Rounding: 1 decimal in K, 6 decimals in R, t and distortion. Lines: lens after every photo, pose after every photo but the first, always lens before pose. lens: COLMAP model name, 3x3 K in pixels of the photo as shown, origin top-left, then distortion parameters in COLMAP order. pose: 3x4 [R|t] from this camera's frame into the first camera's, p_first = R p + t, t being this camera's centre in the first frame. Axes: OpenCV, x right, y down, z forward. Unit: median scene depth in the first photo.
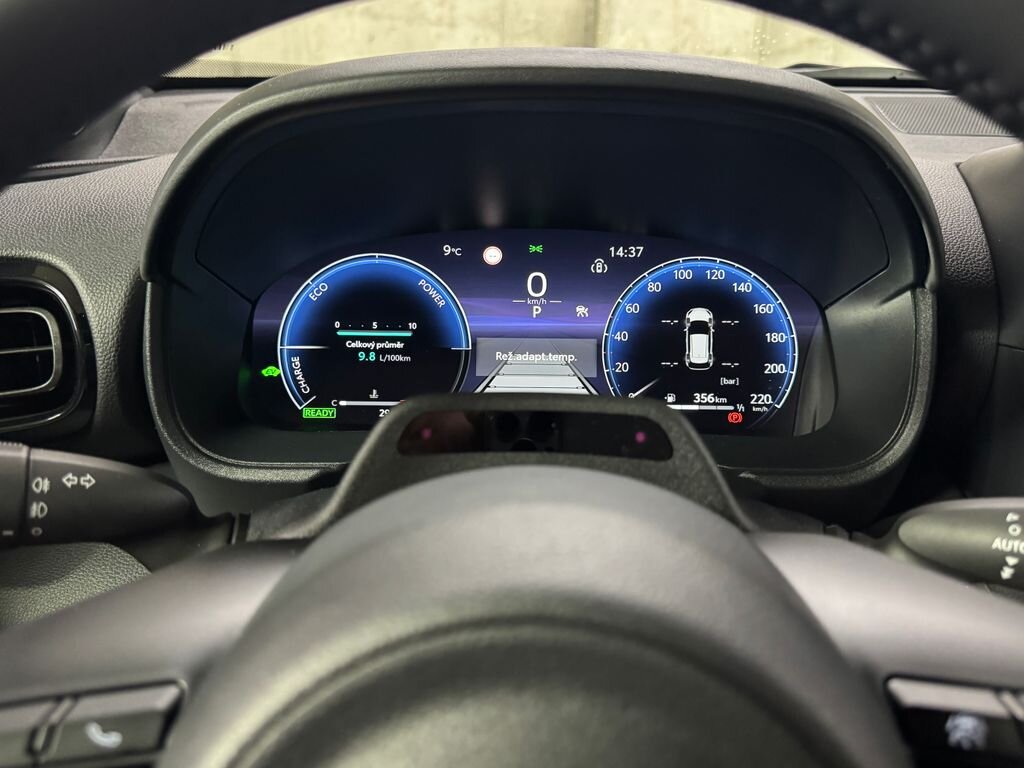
lens RADIAL K [[840.7, 0, 506.7], [0, 840.7, 393.8], [0, 0, 1]] dist [0.017780, -0.032994]
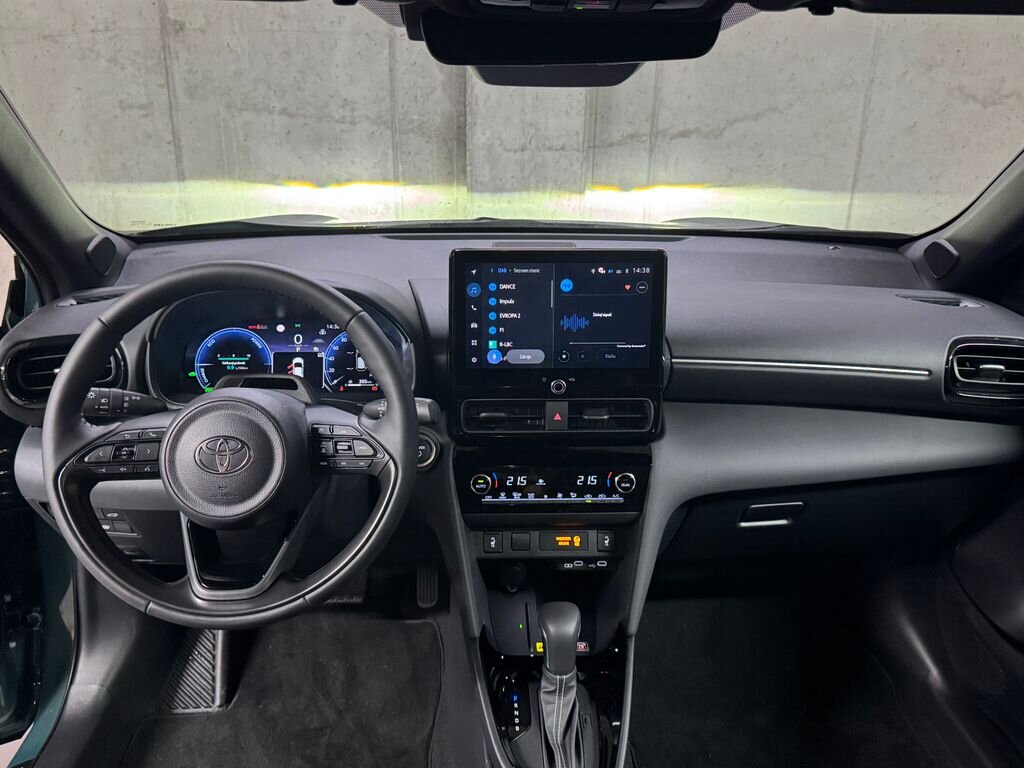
lens RADIAL K [[840.7, 0, 521.0], [0, 840.7, 378.2], [0, 0, 1]] dist [0.017780, -0.032994]
pose [[0.996805, -0.018088, 0.077795, 0.518985], [0.022591, 0.998096, -0.057396, 0.155773], [-0.076609, 0.058970, 0.995316, -1.641068]]
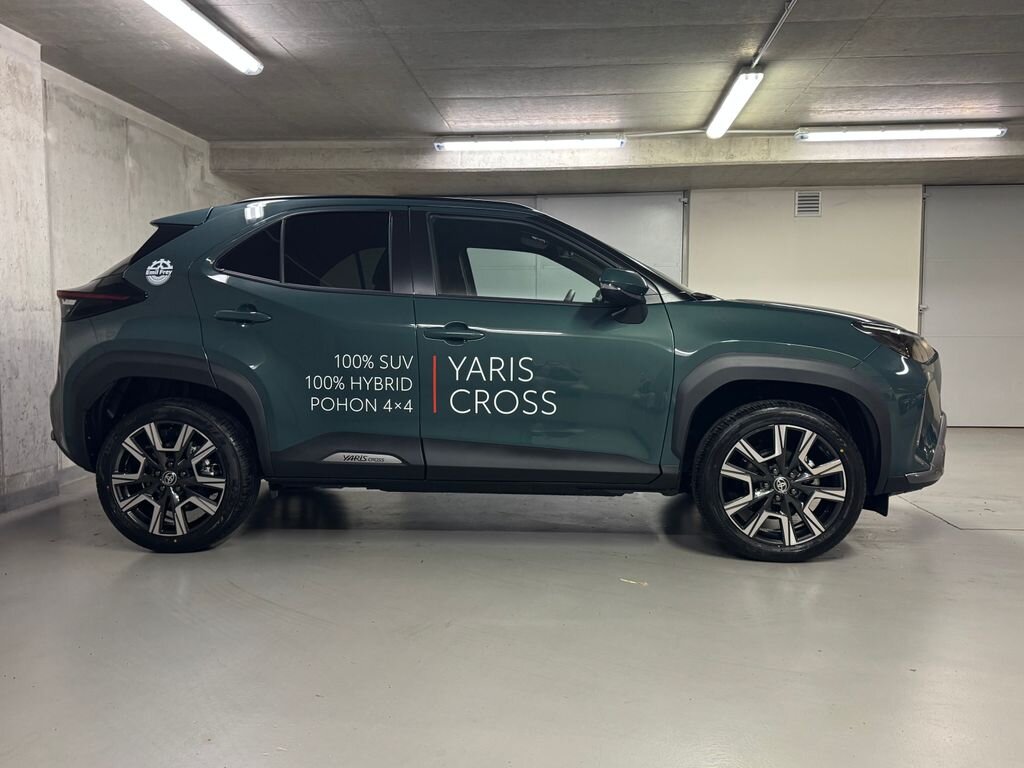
lens RADIAL K [[840.7, 0, 515.6], [0, 840.7, 391.3], [0, 0, 1]] dist [0.017780, -0.032994]
pose [[0.045282, -0.087957, 0.995095, -9.150332], [0.396046, 0.916070, 0.062950, 0.333259], [-0.917114, 0.391252, 0.076316, -0.138436]]
